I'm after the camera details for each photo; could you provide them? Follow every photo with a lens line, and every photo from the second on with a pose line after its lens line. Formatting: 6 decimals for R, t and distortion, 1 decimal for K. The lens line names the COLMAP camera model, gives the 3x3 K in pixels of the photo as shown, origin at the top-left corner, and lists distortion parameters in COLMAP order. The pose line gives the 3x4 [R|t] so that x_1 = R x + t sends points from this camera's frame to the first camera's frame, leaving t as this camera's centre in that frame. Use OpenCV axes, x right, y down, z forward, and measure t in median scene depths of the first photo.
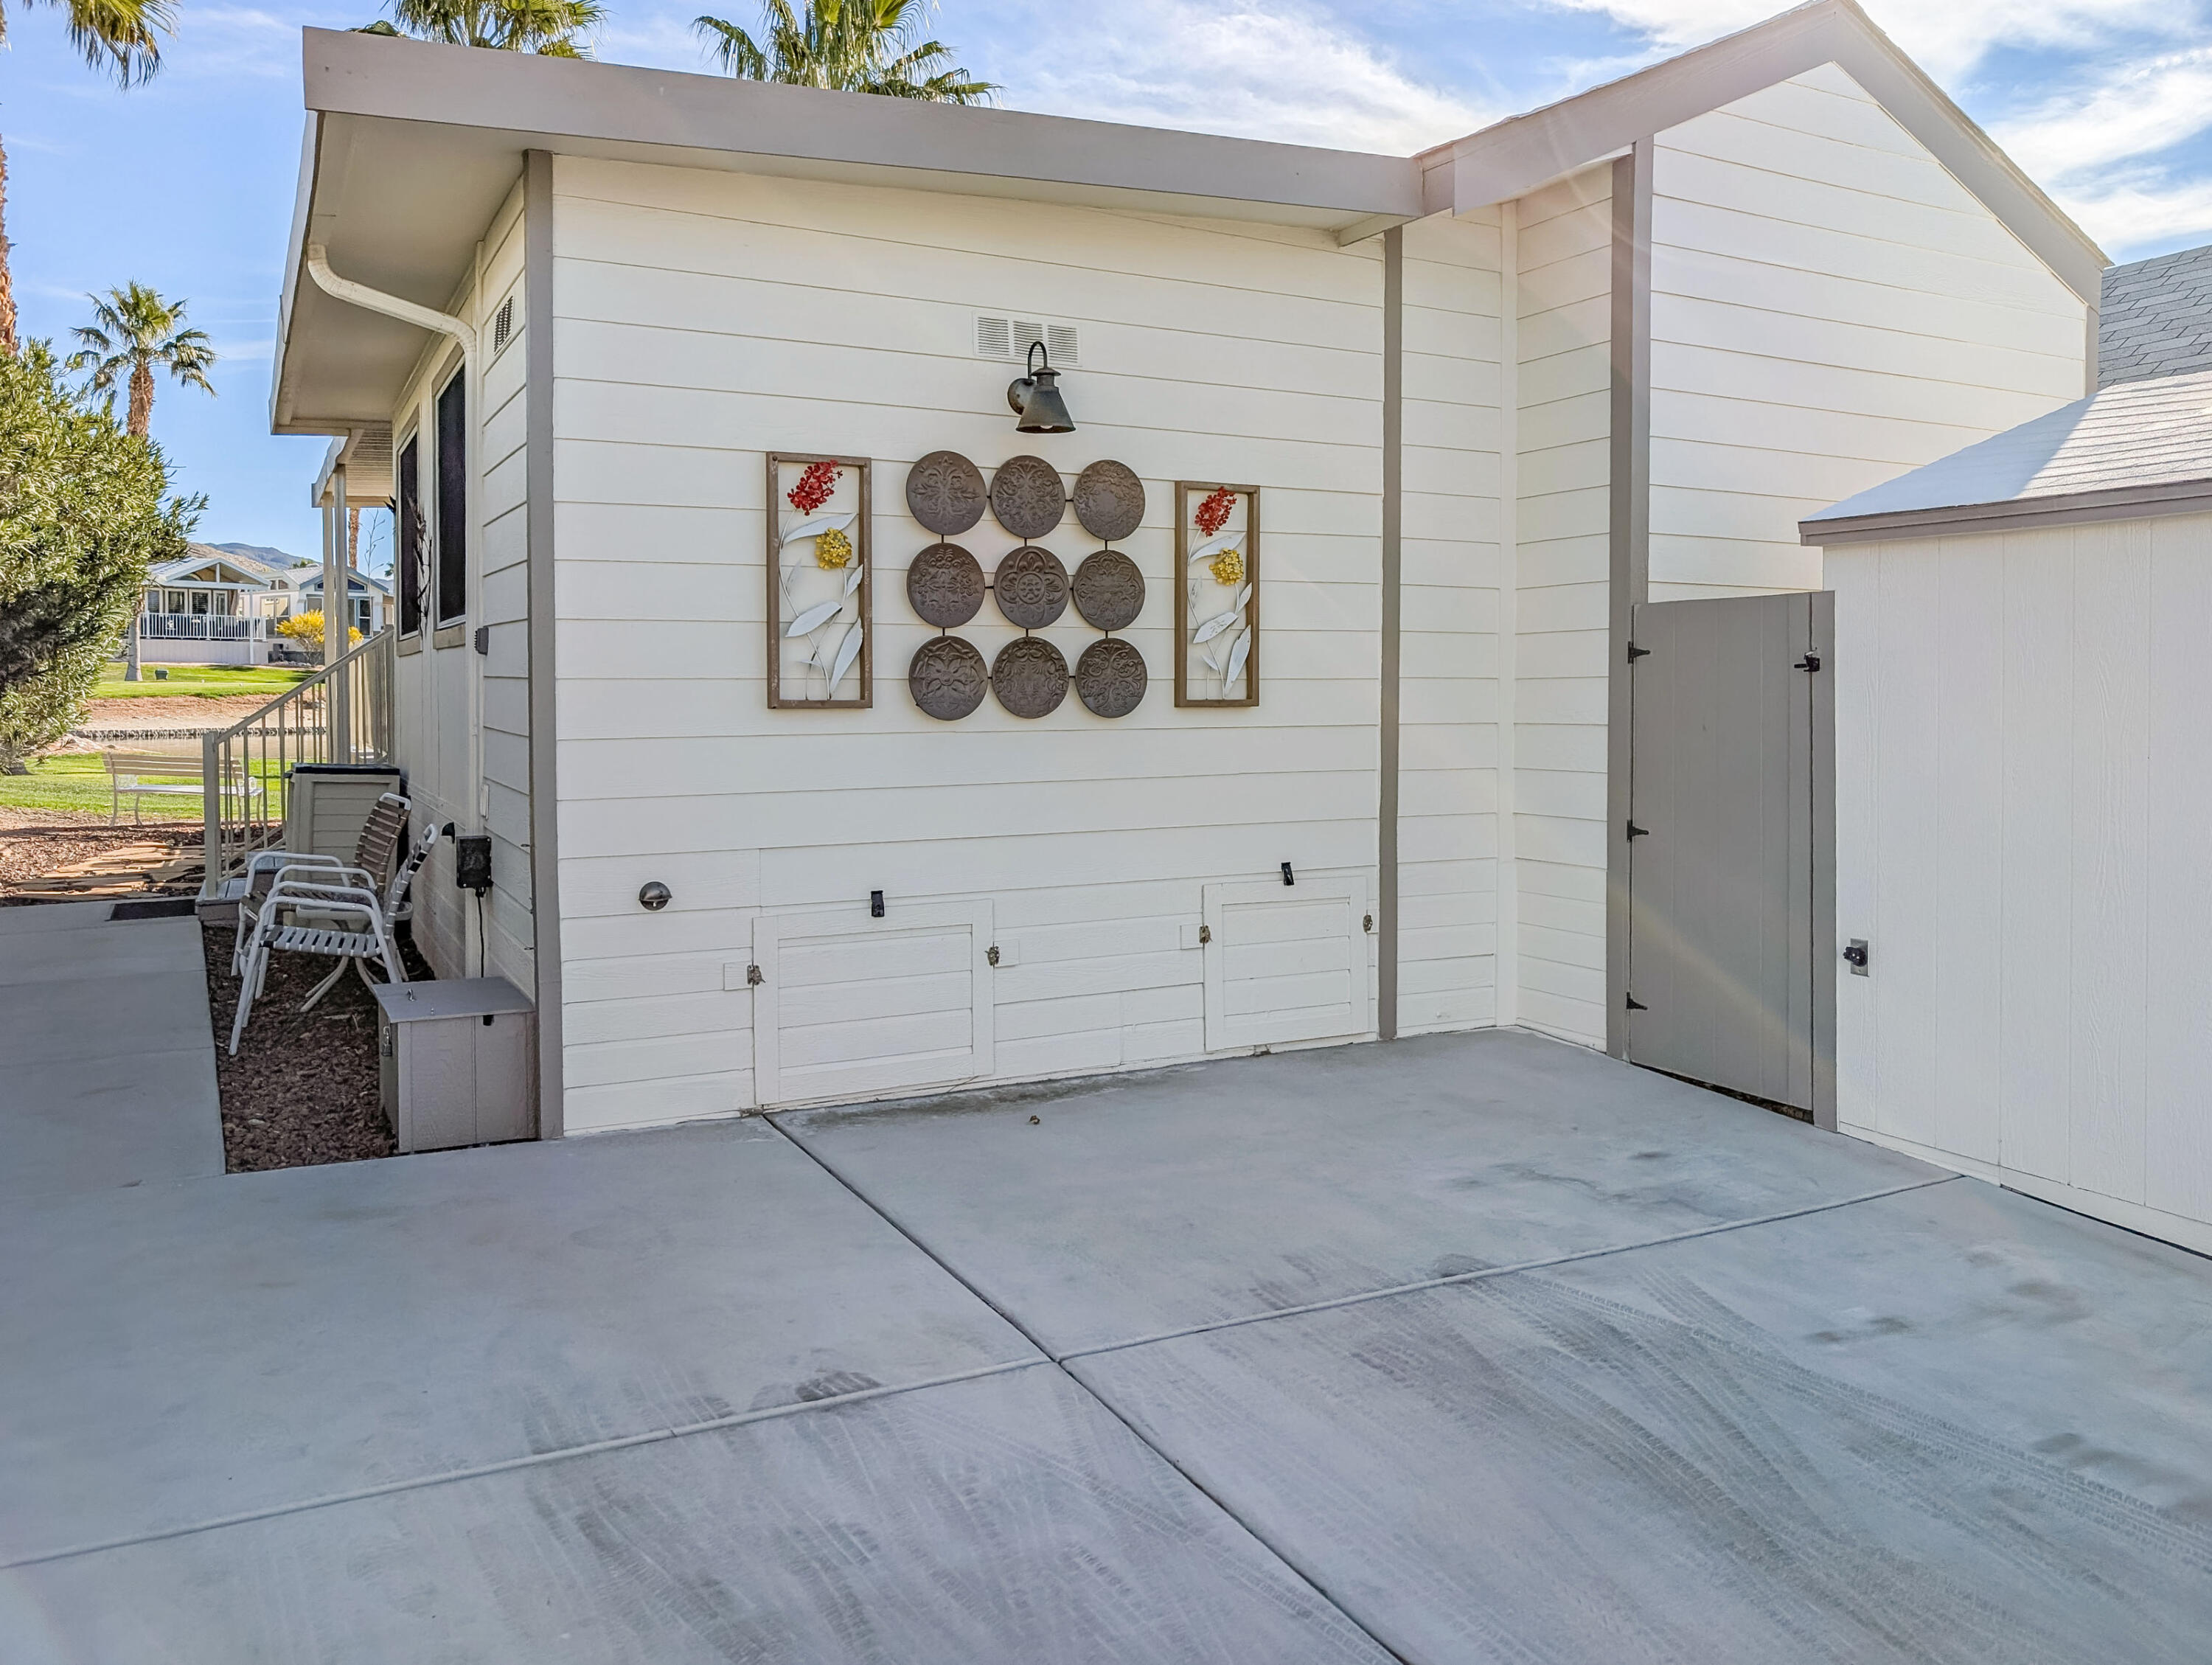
lens RADIAL K [[1706.1, 0, 1104.2], [0, 1706.1, 726.5], [0, 0, 1]] dist [-0.013573, 0.013629]
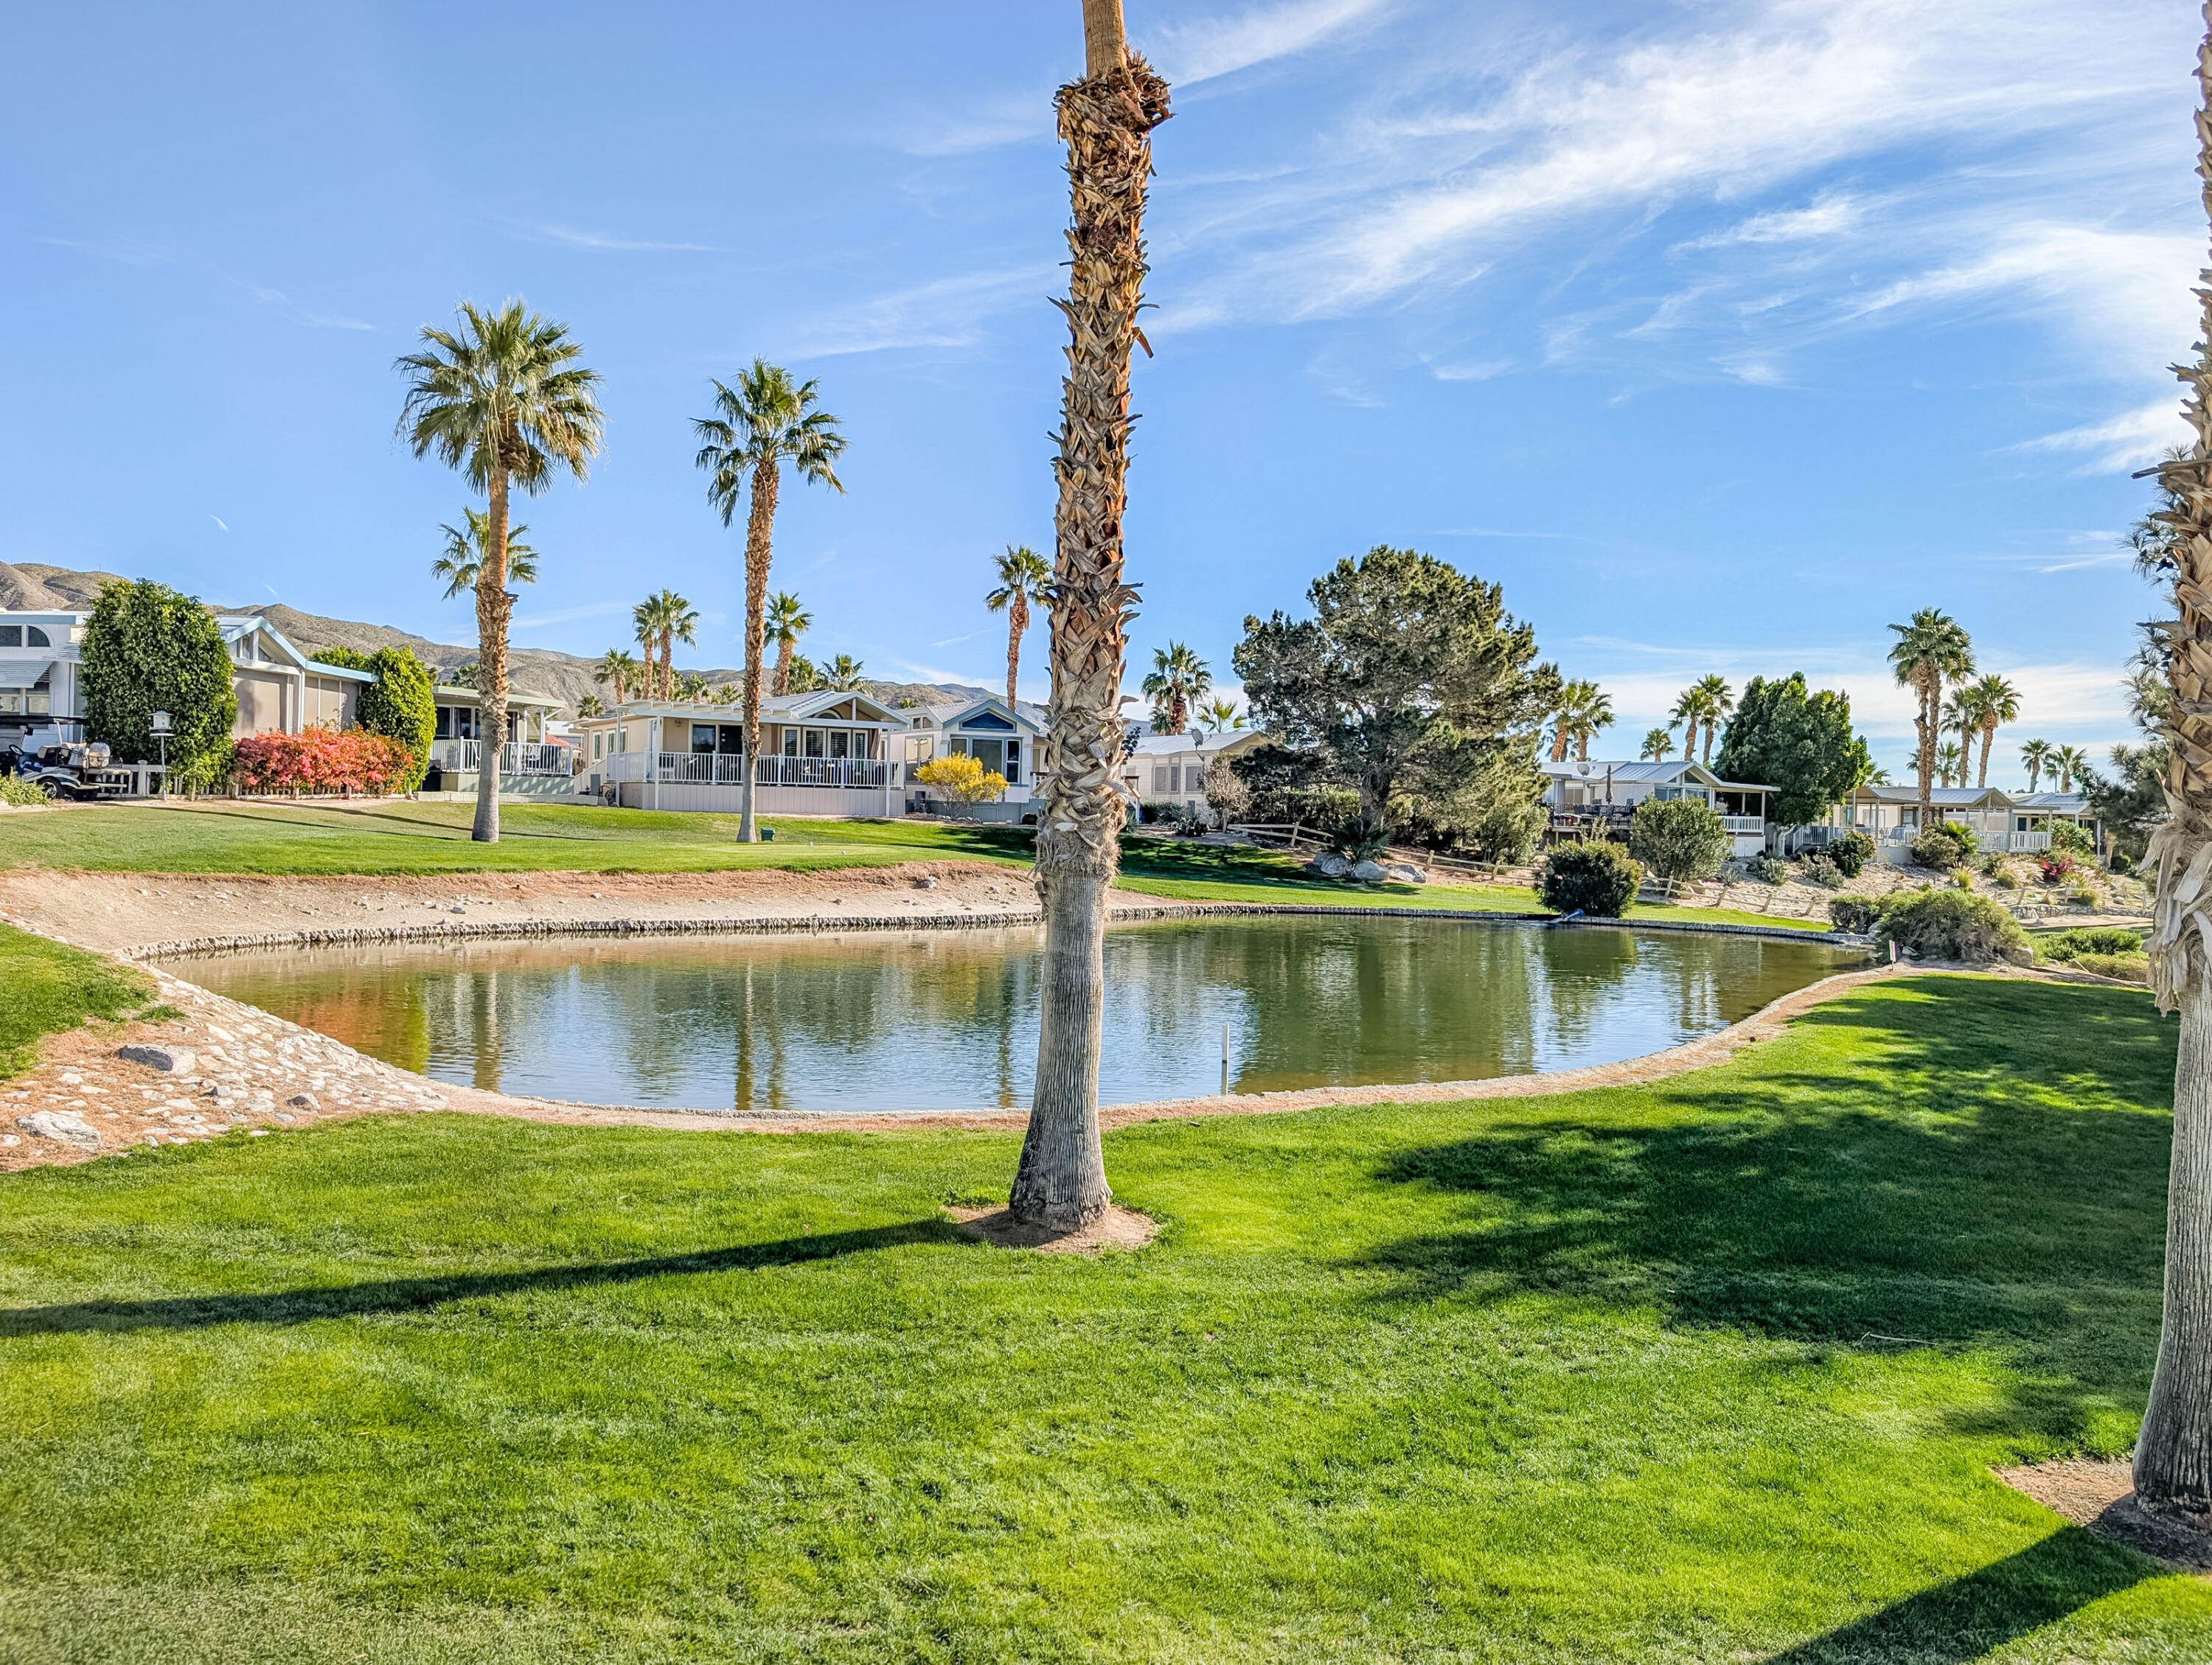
lens RADIAL K [[1638.0, 0, 1108.7], [0, 1638.0, 824.1], [0, 0, 1]] dist [-0.034044, 0.051925]
pose [[0.927371, 0.019325, -0.373643, -0.134954], [-0.025864, 0.999587, -0.012494, -0.036257], [0.373248, 0.021250, 0.927488, 0.404747]]
